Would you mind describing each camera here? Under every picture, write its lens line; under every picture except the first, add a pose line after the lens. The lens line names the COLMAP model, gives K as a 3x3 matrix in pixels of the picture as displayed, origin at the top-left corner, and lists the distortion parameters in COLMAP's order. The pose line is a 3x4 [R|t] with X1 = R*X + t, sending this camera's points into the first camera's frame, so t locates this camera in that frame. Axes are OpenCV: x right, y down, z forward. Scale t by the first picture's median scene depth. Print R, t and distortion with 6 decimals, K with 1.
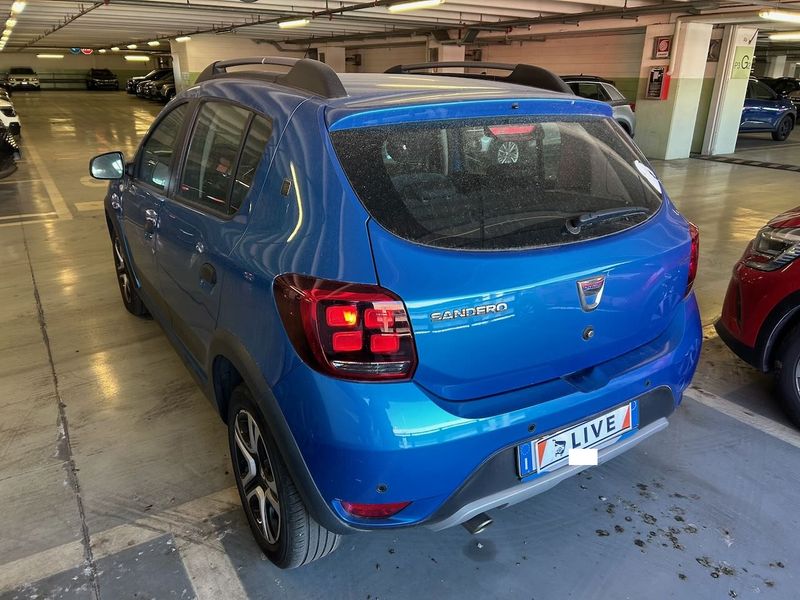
lens RADIAL K [[604.2, 0, 400.0], [0, 604.2, 300.0], [0, 0, 1]] dist [-0.025306, -0.001044]
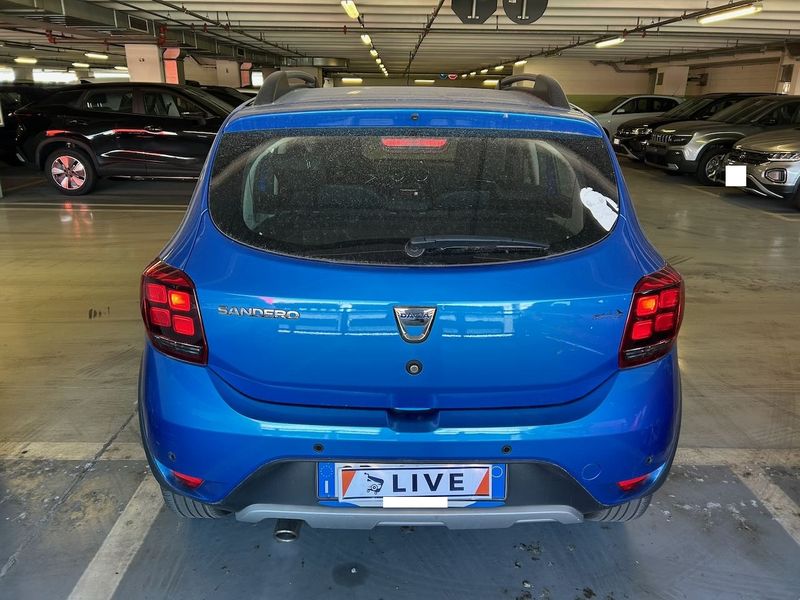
lens RADIAL K [[580.7, 0, 400.0], [0, 580.7, 300.0], [0, 0, 1]] dist [0.066039, -0.085827]
pose [[0.847481, 0.169610, -0.503000, 0.102690], [-0.182838, 0.982865, 0.023364, -0.008488], [0.498344, 0.072167, 0.863971, 0.034695]]
